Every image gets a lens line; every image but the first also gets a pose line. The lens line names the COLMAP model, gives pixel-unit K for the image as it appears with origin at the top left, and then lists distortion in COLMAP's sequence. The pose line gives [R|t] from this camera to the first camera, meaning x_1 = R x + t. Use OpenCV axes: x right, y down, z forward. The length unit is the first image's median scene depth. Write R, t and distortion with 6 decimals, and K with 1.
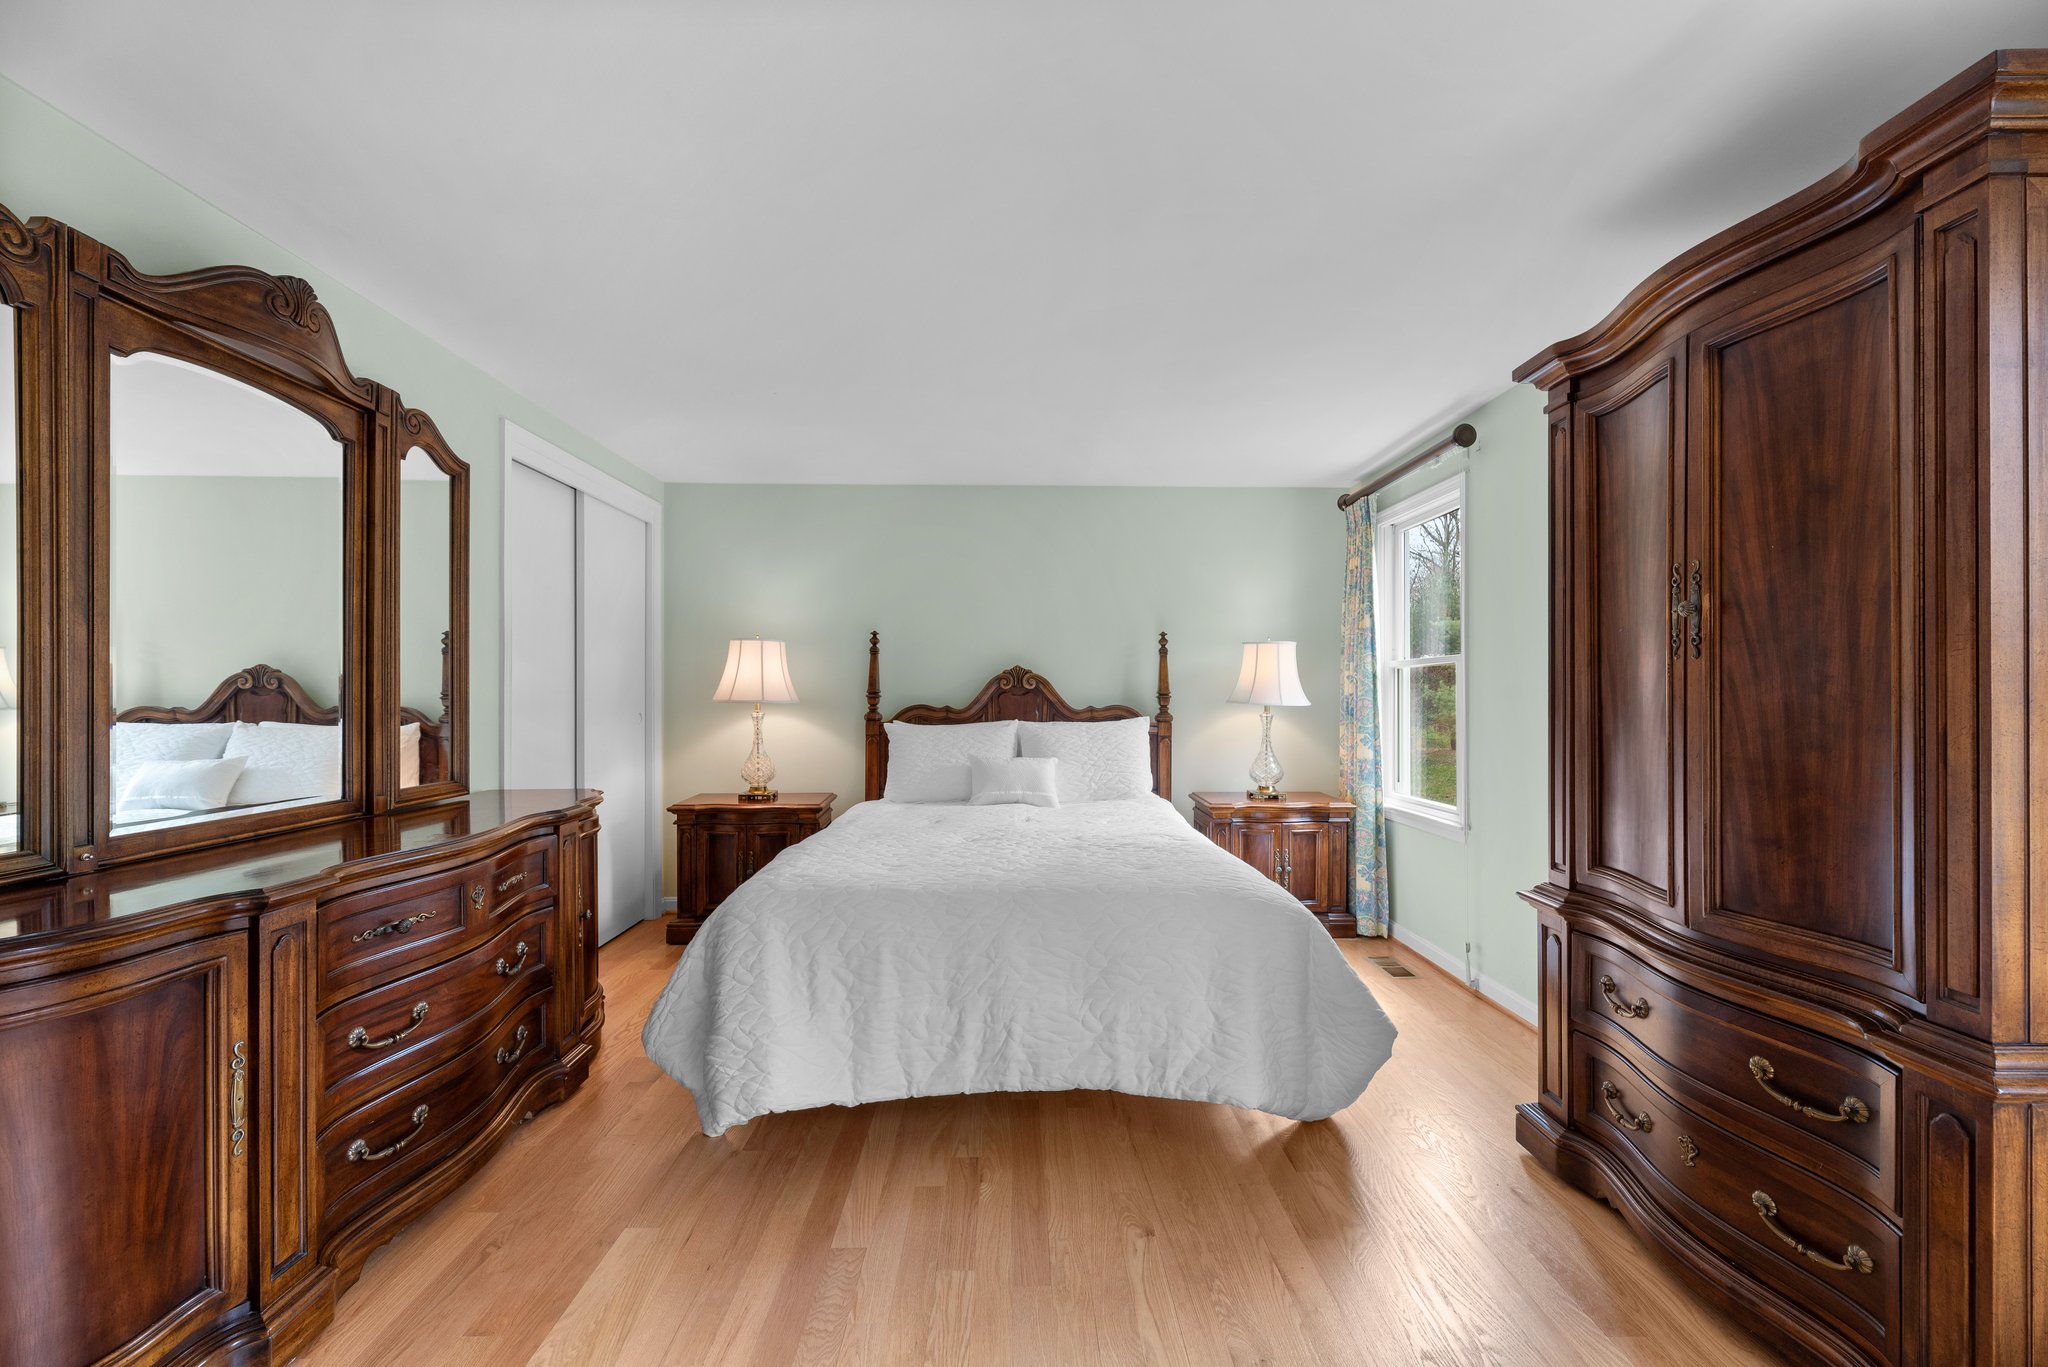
lens RADIAL K [[811.6, 0, 1030.0], [0, 811.6, 698.5], [0, 0, 1]] dist [0.000145, -0.000115]
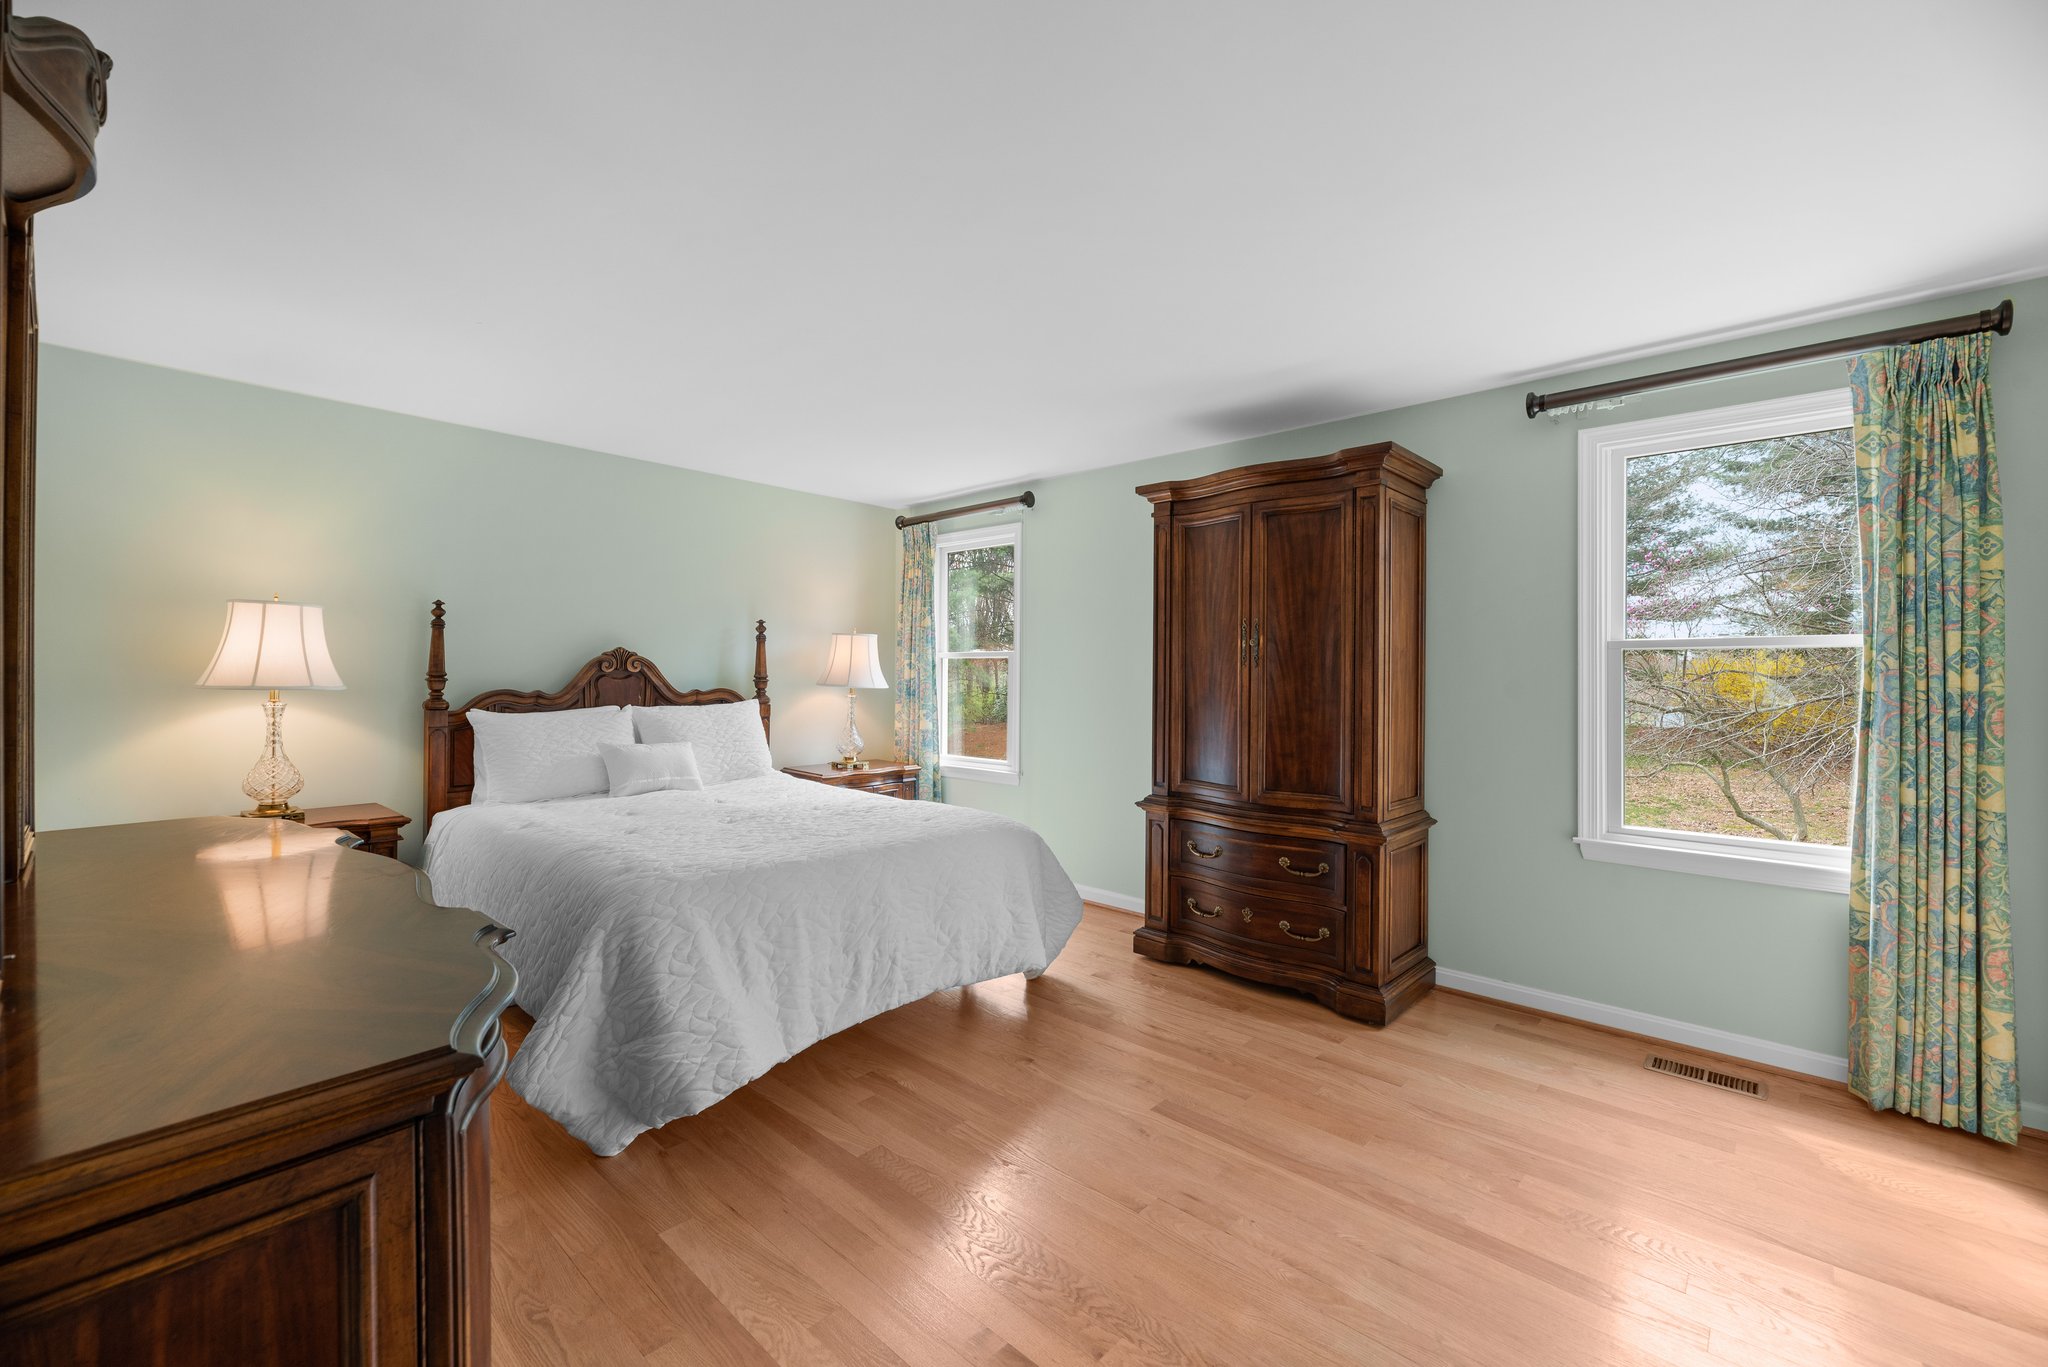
lens RADIAL K [[811.6, 0, 1025.3], [0, 811.6, 681.6], [0, 0, 1]] dist [0.000145, -0.000115]
pose [[0.698269, -0.001018, 0.715835, -0.756769], [-0.004475, 0.999973, 0.005788, -0.017204], [-0.715822, -0.007245, 0.698245, 0.007086]]
